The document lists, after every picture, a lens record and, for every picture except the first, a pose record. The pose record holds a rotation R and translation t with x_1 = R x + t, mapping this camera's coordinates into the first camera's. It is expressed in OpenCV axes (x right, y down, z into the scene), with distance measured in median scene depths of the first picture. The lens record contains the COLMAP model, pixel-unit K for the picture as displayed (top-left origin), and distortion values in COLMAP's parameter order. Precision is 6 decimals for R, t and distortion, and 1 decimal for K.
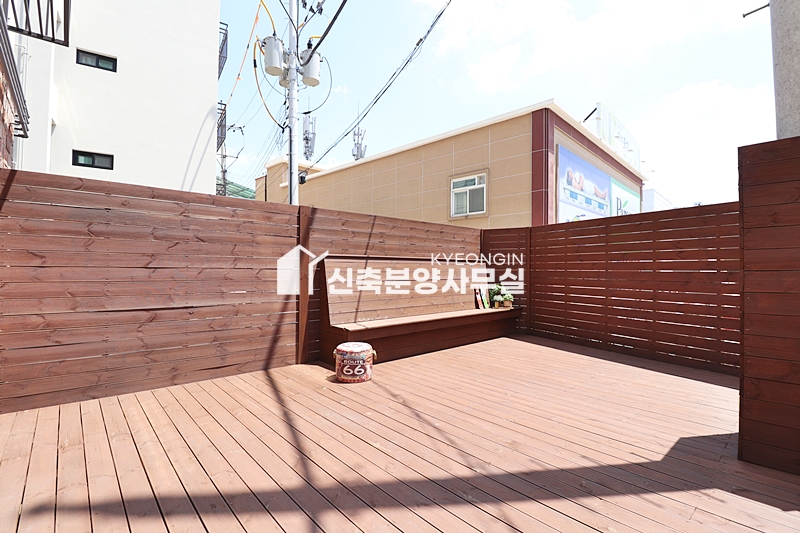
lens RADIAL K [[373.7, 0, 399.4], [0, 373.7, 261.8], [0, 0, 1]] dist [-0.011672, -0.000870]
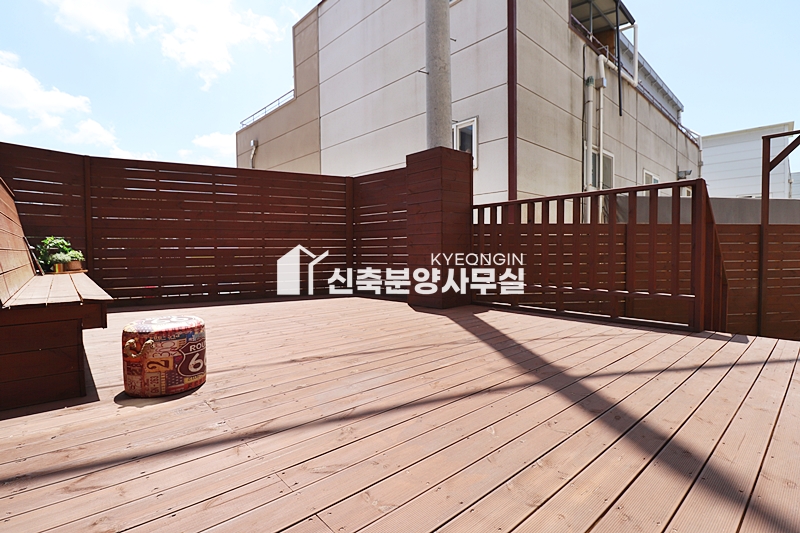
lens RADIAL K [[394.3, 0, 397.0], [0, 394.3, 264.8], [0, 0, 1]] dist [0.002100, -0.000084]
pose [[0.002198, -0.039351, 0.999223, -1.092696], [-0.009576, 0.999179, 0.039370, 0.213582], [-0.999952, -0.009656, 0.001819, 1.177891]]
